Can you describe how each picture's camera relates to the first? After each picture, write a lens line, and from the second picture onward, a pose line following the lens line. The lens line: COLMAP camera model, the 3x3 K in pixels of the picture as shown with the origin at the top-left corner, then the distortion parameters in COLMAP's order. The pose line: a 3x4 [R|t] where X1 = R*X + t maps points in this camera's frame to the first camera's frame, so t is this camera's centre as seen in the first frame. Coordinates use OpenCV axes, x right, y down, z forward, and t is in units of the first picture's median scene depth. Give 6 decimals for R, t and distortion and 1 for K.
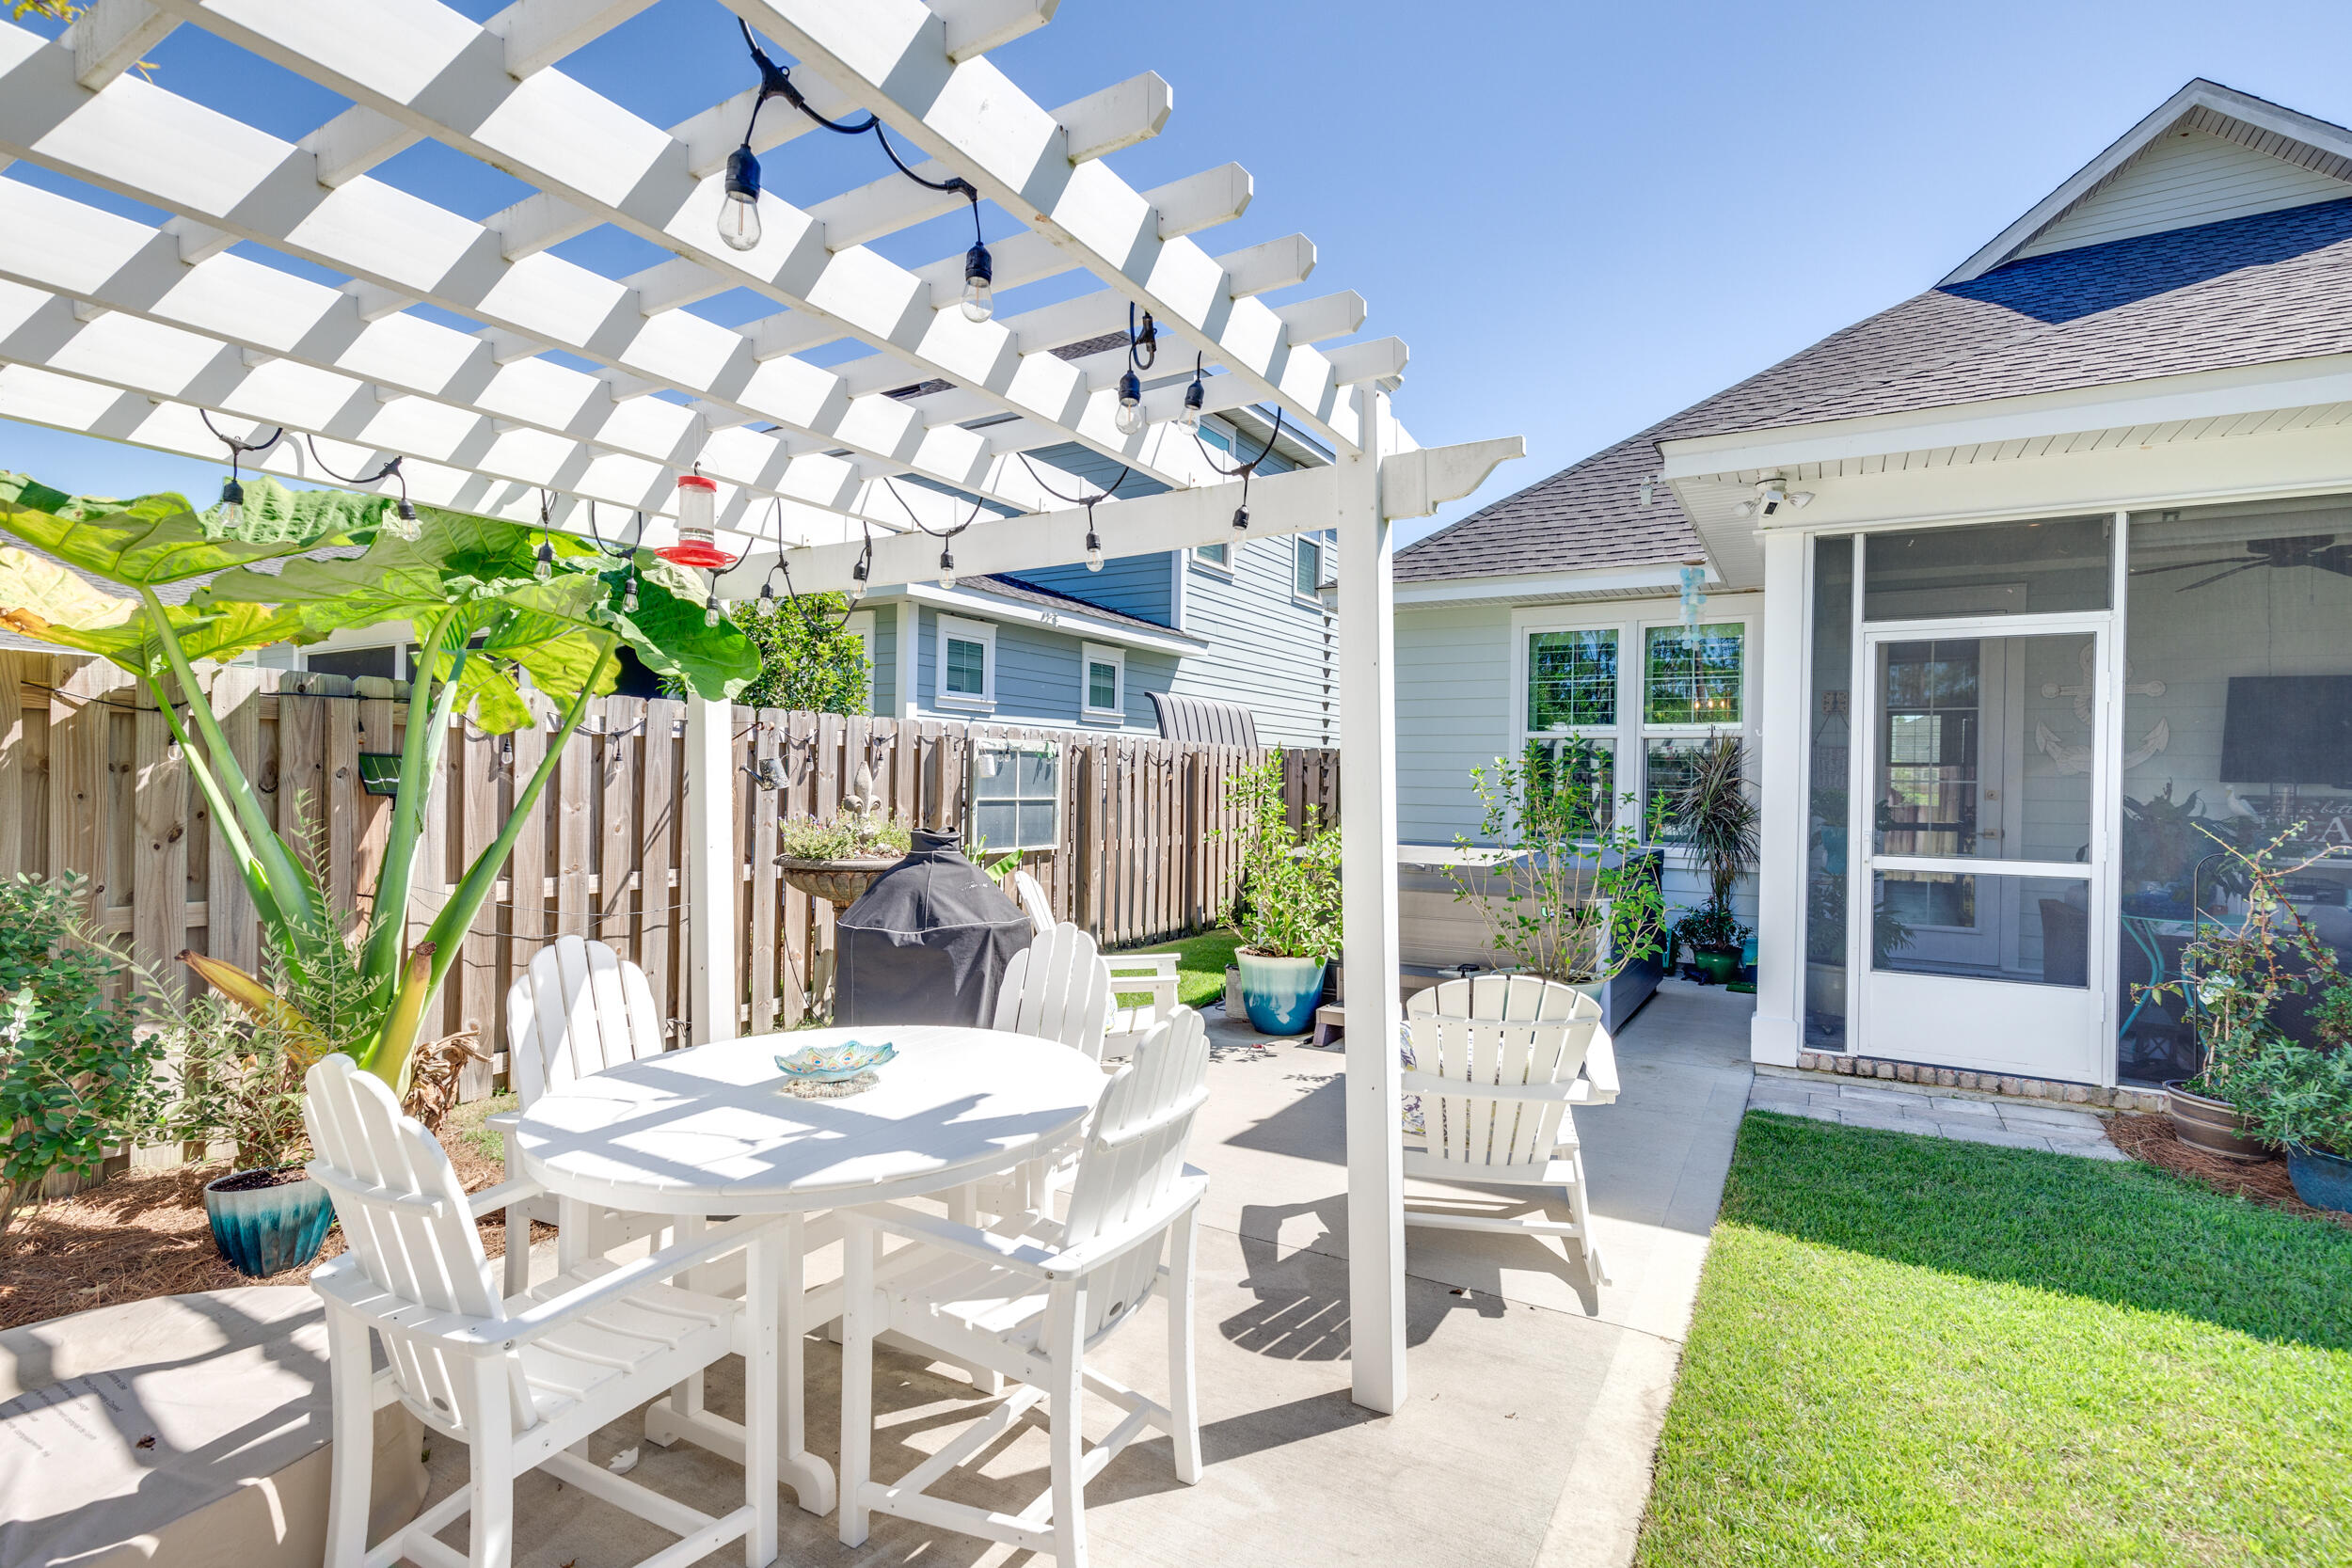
lens RADIAL K [[1085.8, 0, 1173.3], [0, 1085.8, 783.2], [0, 0, 1]] dist [0.007379, -0.000837]
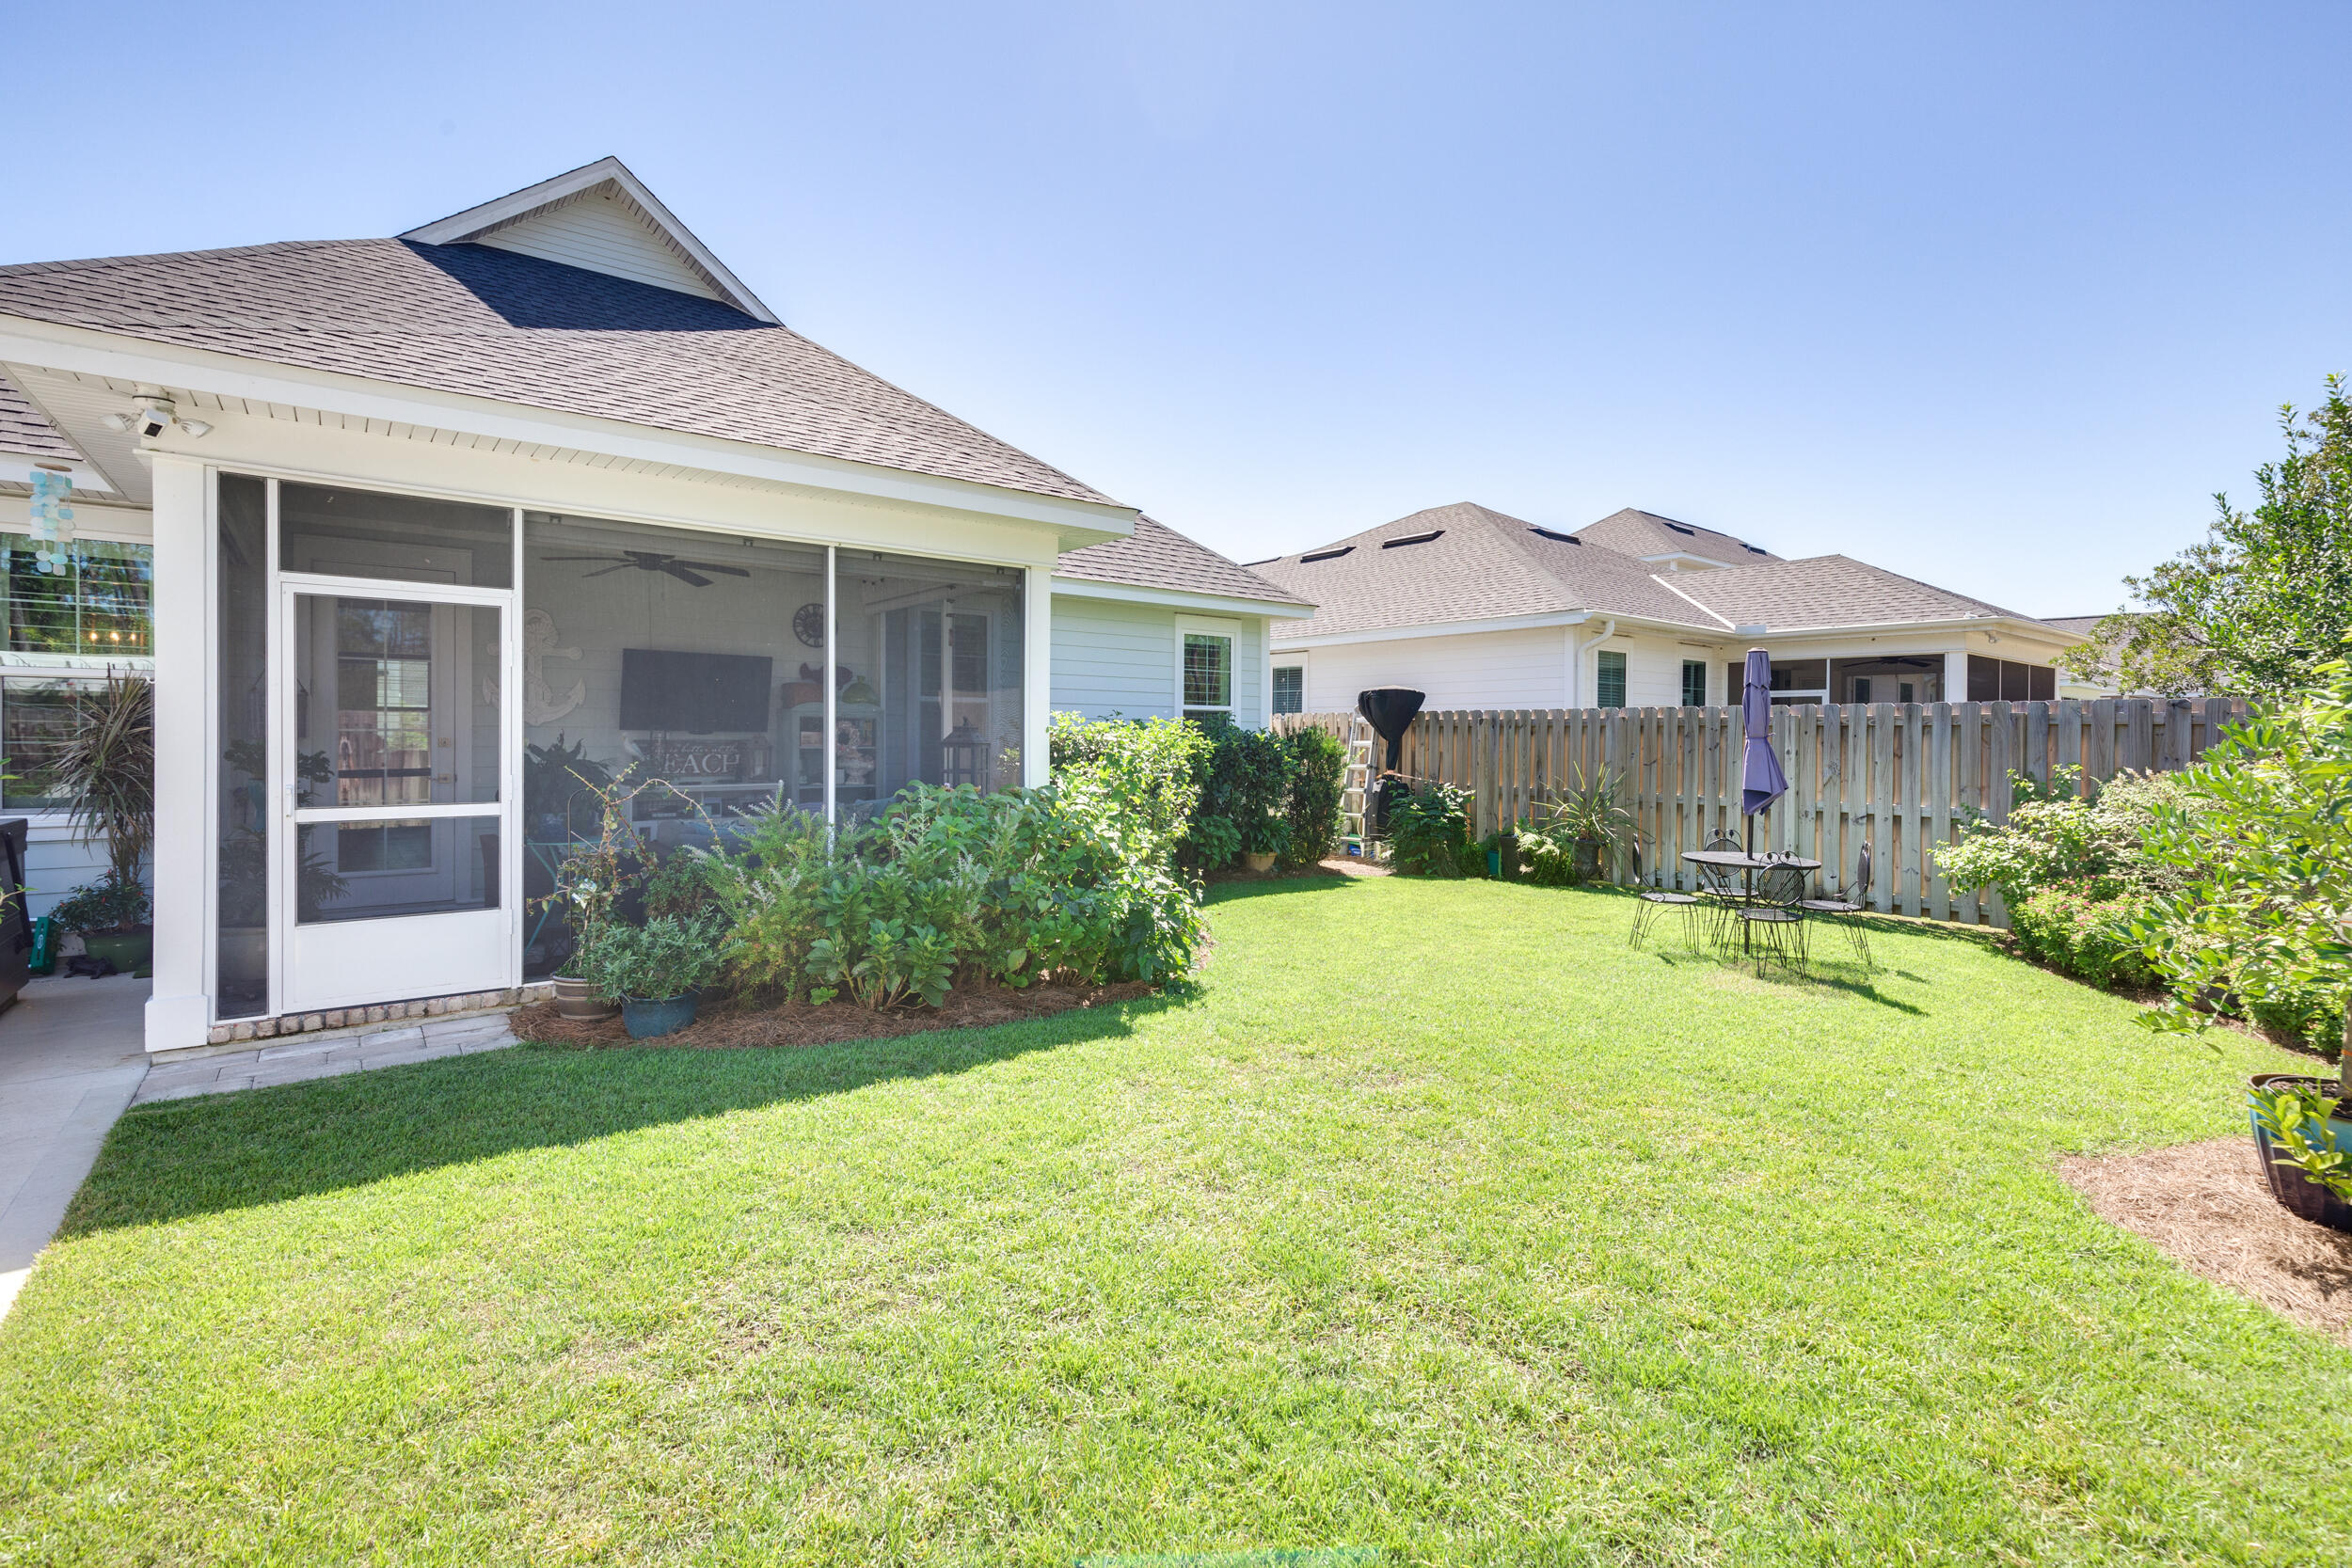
lens RADIAL K [[1085.8, 0, 1225.9], [0, 1085.8, 746.8], [0, 0, 1]] dist [0.007379, -0.000837]
pose [[0.340688, -0.021977, 0.939919, 0.000980], [0.001620, 0.999739, 0.022789, -0.011448], [-0.940175, -0.006241, 0.340635, -0.128717]]
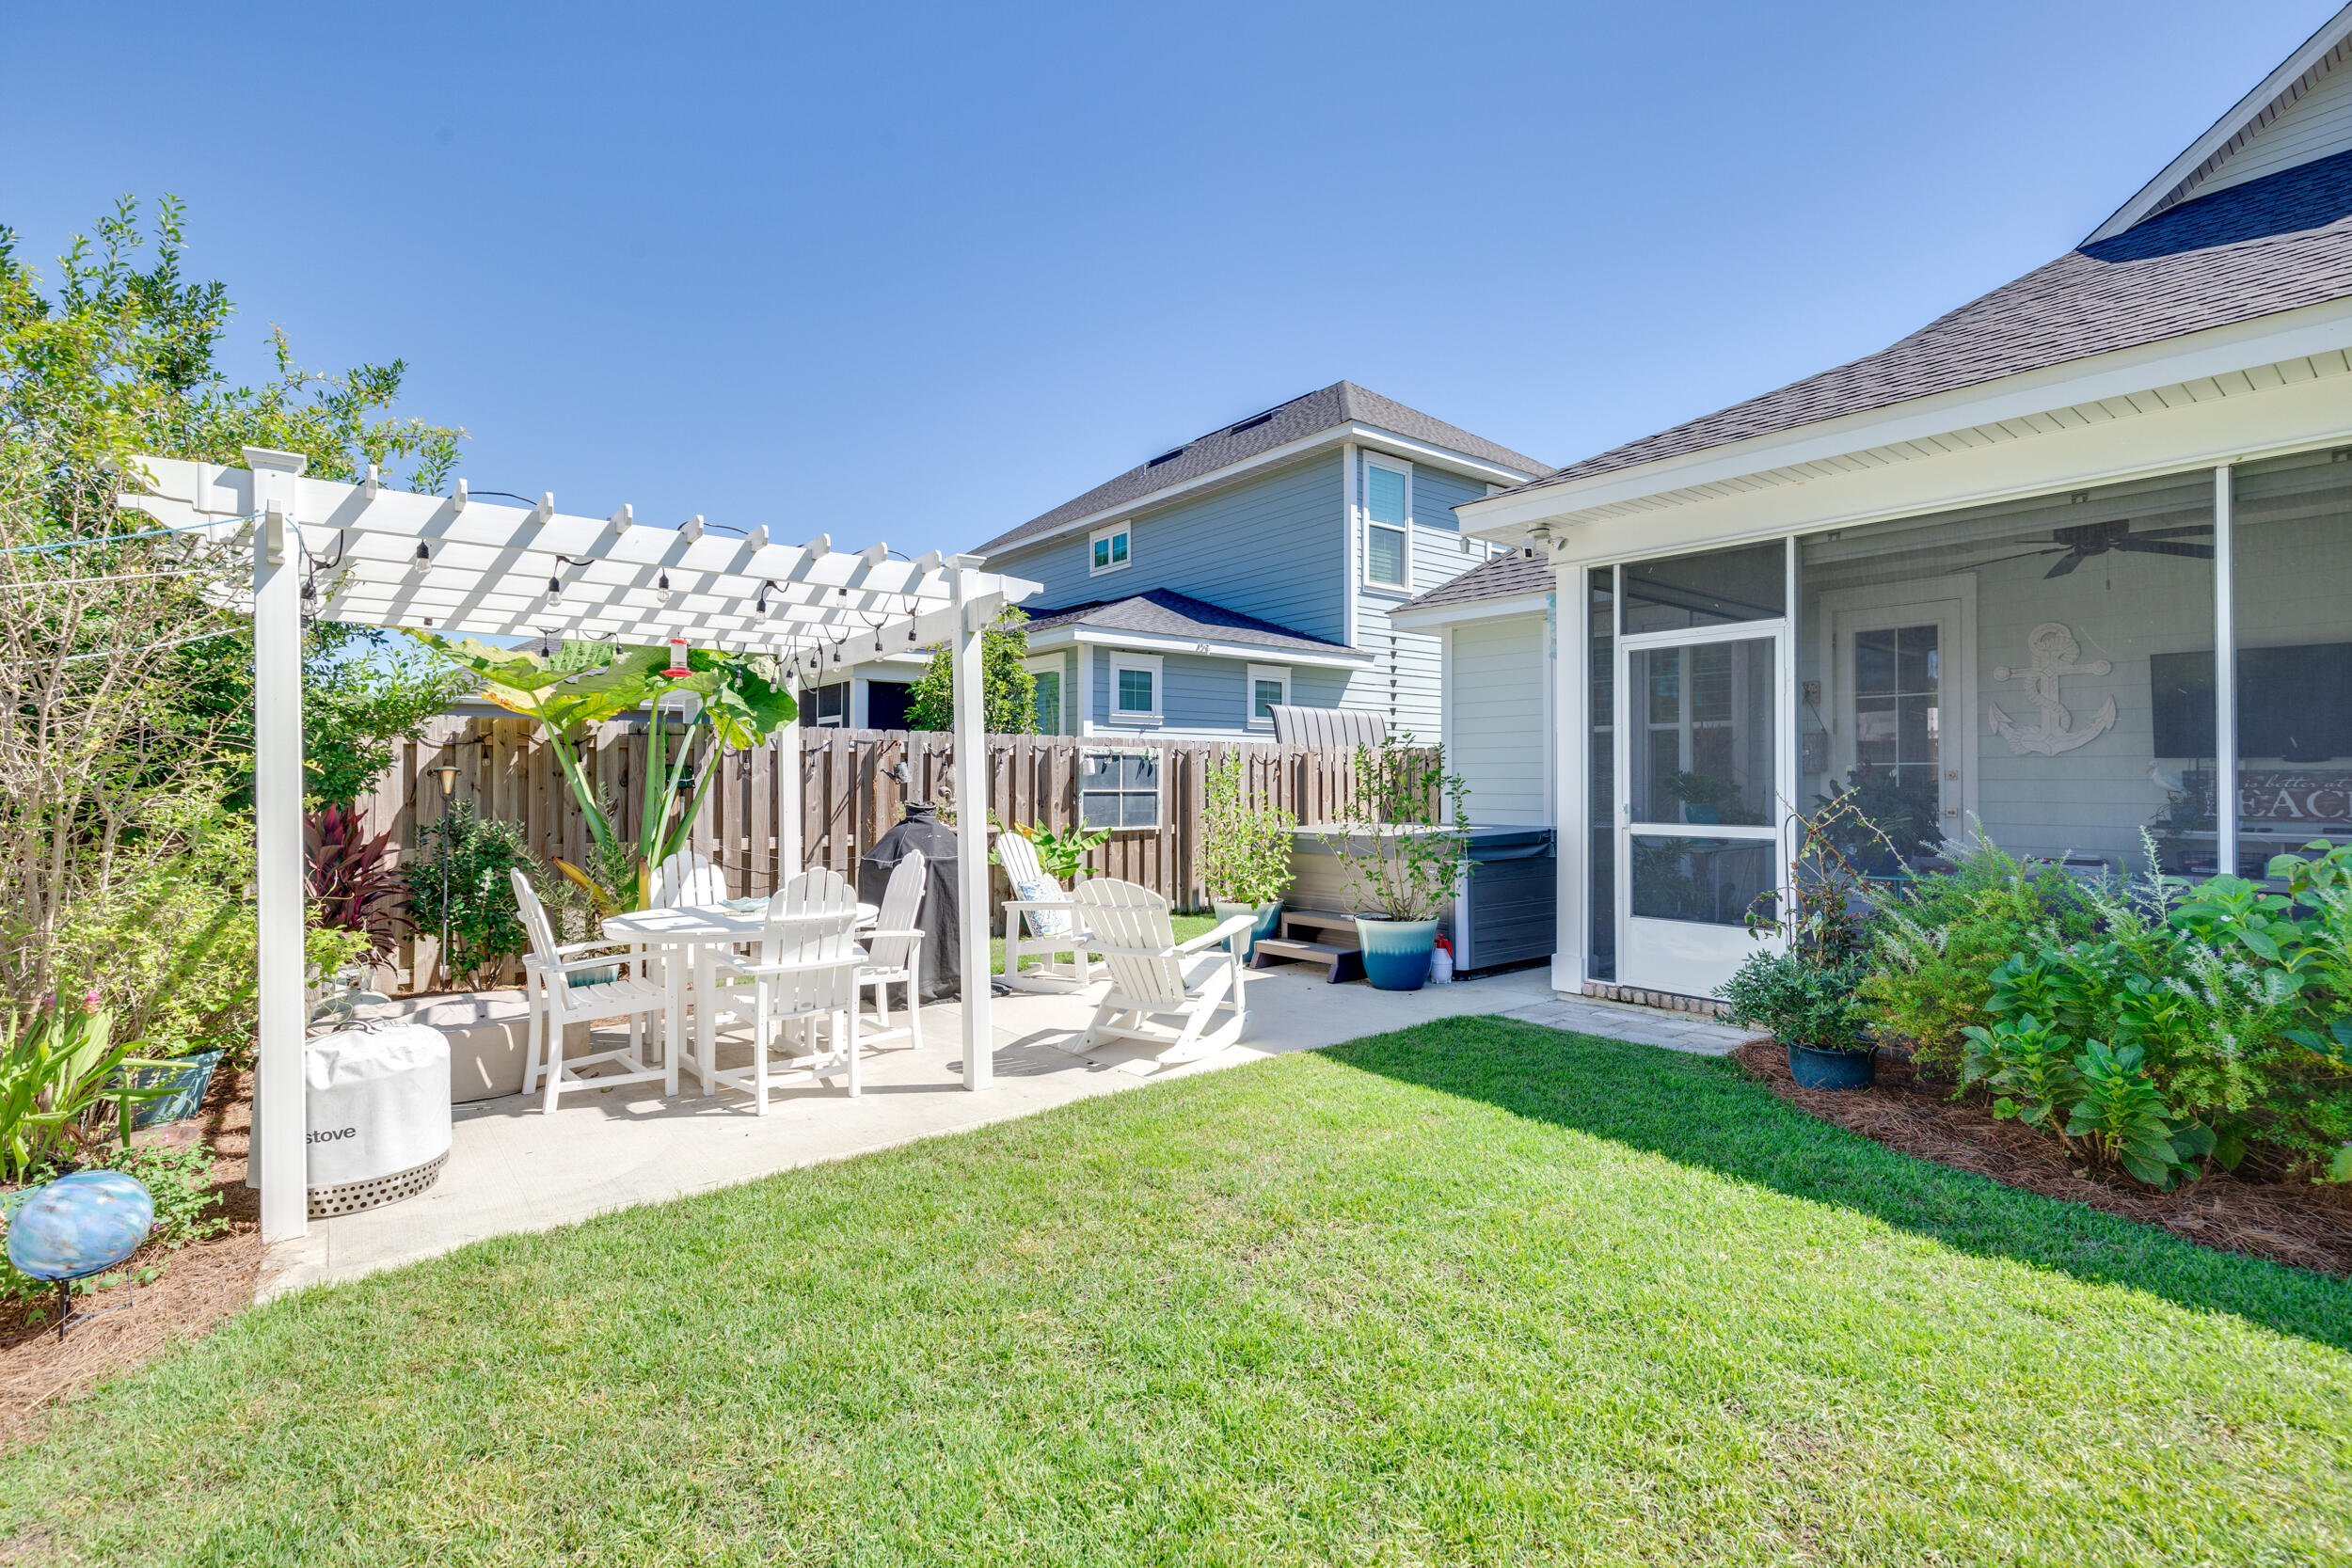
lens RADIAL K [[1085.8, 0, 1182.5], [0, 1085.8, 769.8], [0, 0, 1]] dist [0.007379, -0.000837]
pose [[0.933990, -0.018719, -0.356809, 0.604231], [0.012512, 0.999728, -0.019697, 0.023334], [0.357081, 0.013932, 0.933970, -0.333699]]
